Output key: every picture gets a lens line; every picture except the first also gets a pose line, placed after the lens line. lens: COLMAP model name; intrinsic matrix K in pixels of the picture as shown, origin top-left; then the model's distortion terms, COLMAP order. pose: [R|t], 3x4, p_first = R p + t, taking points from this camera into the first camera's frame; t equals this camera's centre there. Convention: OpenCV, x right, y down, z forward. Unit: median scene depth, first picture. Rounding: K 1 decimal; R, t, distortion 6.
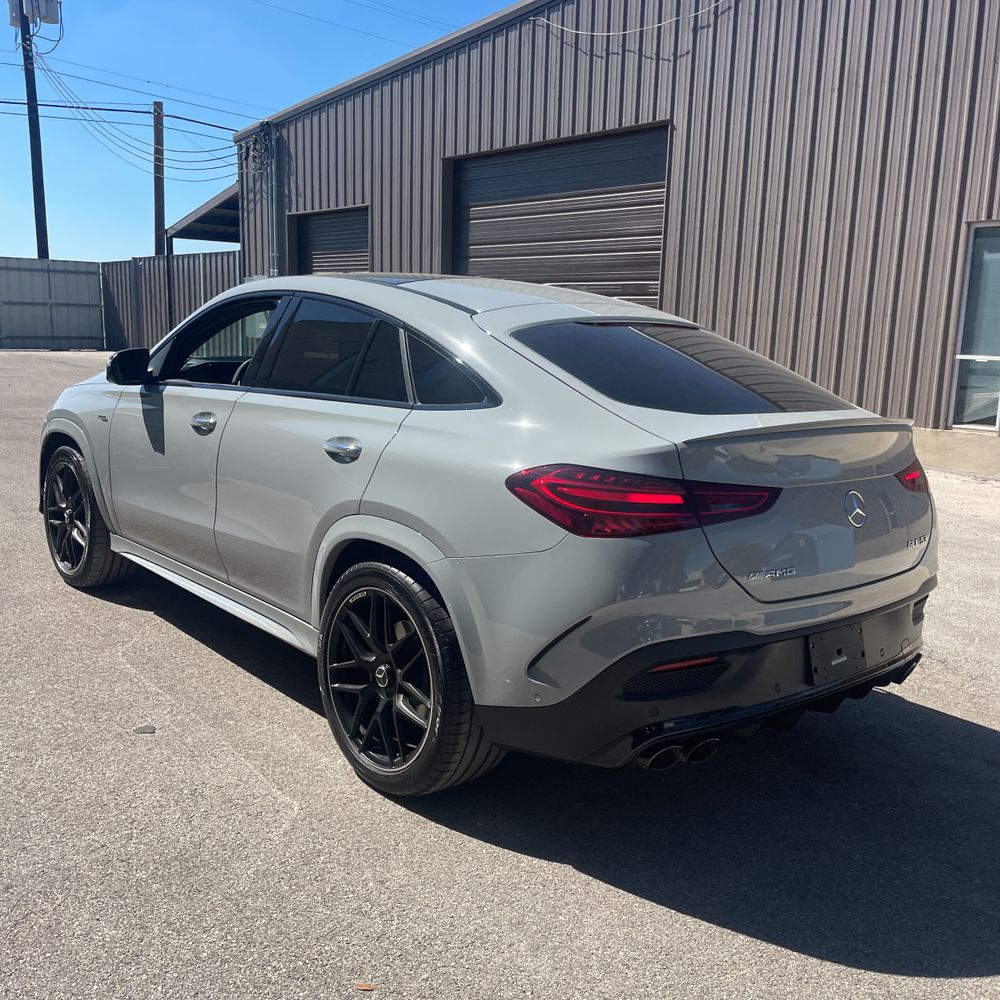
lens RADIAL K [[1014.9, 0, 485.9], [0, 1014.9, 517.0], [0, 0, 1]] dist [0.022902, 0.000000]
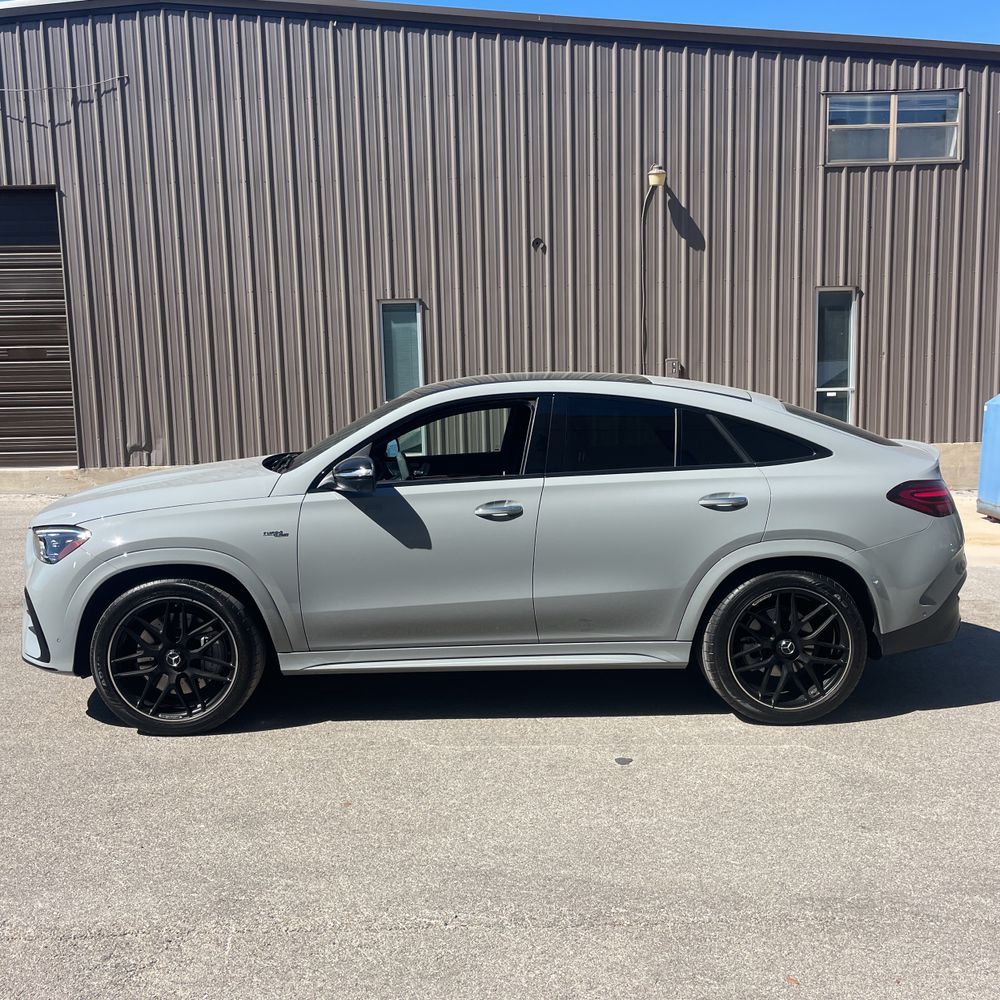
lens RADIAL K [[1014.9, 0, 484.5], [0, 1014.9, 492.0], [0, 0, 1]] dist [0.022902, 0.000000]
pose [[0.616956, -0.136791, 0.775018, -0.410256], [0.185664, 0.982280, 0.025575, -0.050613], [-0.764784, 0.128114, 0.631421, 0.104412]]
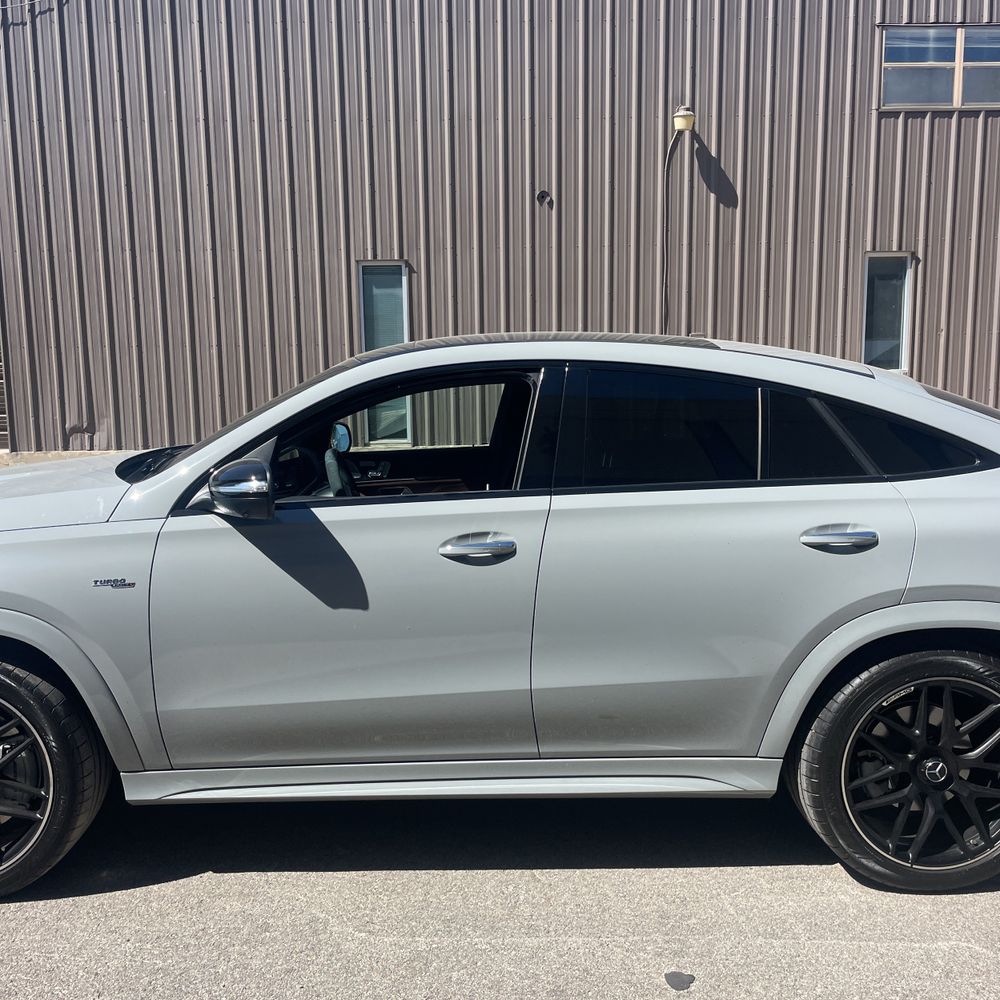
lens RADIAL K [[1014.9, 0, 483.3], [0, 1014.9, 482.9], [0, 0, 1]] dist [0.022902, 0.000000]
pose [[0.620845, -0.136593, 0.771941, -0.286716], [0.173807, 0.984180, 0.034361, -0.056291], [-0.764423, 0.112836, 0.634764, 0.192875]]
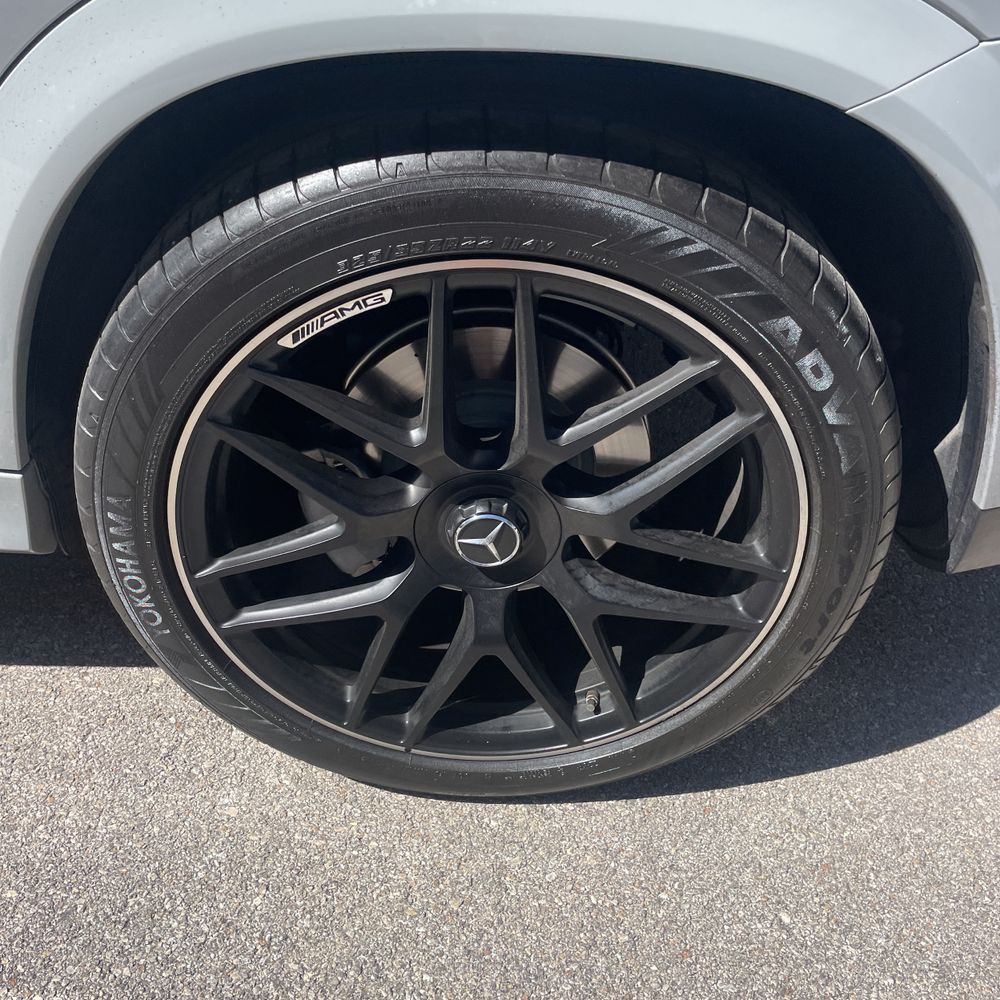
lens RADIAL K [[1014.9, 0, 492.7], [0, 1014.9, 504.2], [0, 0, 1]] dist [0.022902, 0.000000]
pose [[0.652460, -0.480732, 0.585826, -0.074528], [0.124081, 0.830374, 0.543215, -0.003324], [-0.747596, -0.281736, 0.601436, 0.227919]]
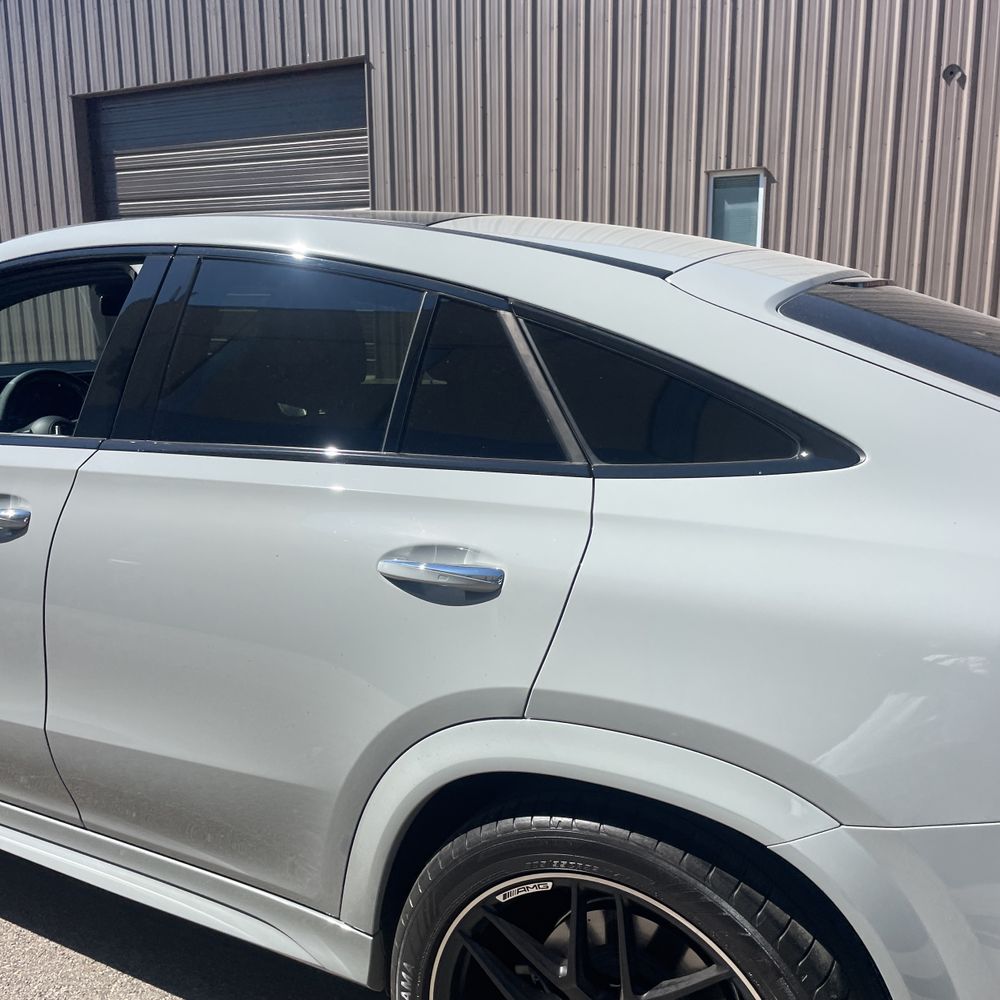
lens RADIAL K [[1014.9, 0, 489.0], [0, 1014.9, 483.4], [0, 0, 1]] dist [0.022902, 0.000000]
pose [[0.928790, -0.103138, 0.355965, -0.080493], [0.102479, 0.994518, 0.020763, -0.032860], [-0.356155, 0.017194, 0.934269, 0.159650]]
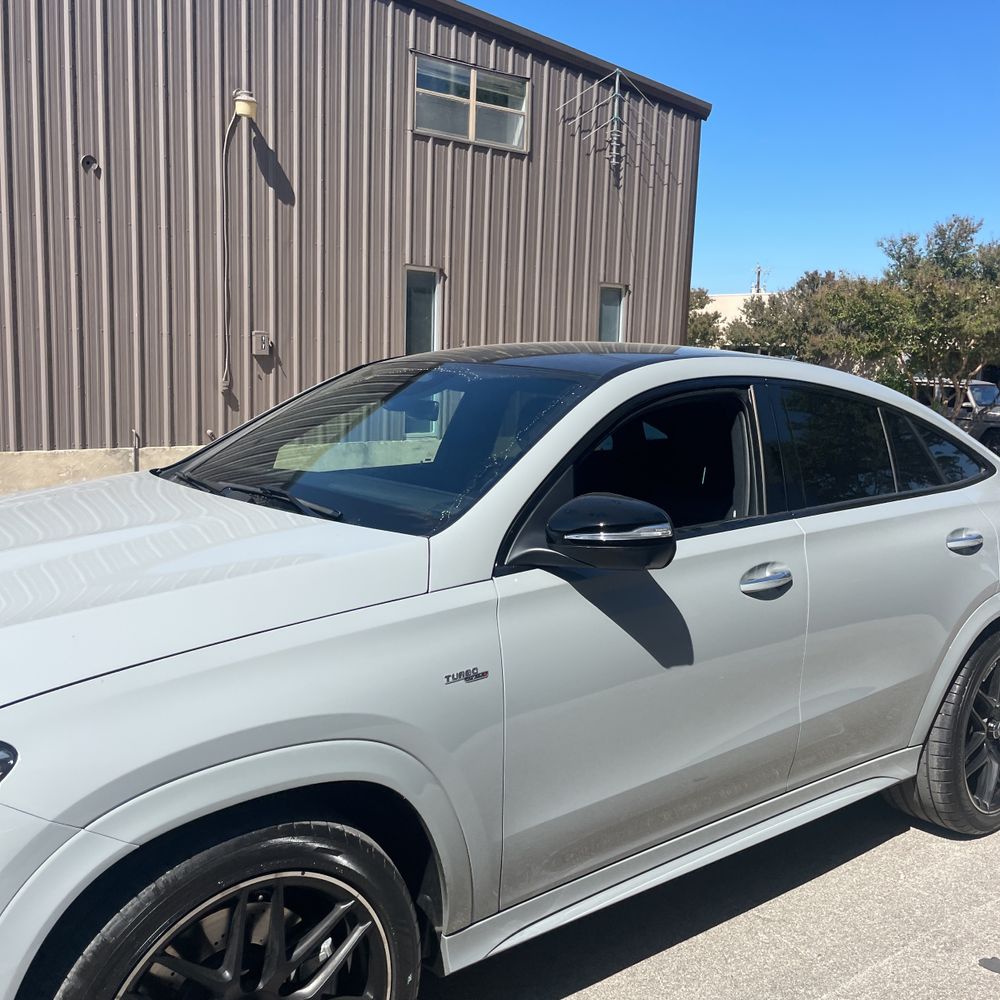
lens RADIAL K [[1014.9, 0, 493.8], [0, 1014.9, 491.2], [0, 0, 1]] dist [0.022902, 0.000000]
pose [[0.028150, -0.159501, 0.986796, -0.324057], [0.150945, 0.976546, 0.153538, -0.096919], [-0.988141, 0.144629, 0.051566, 0.399774]]
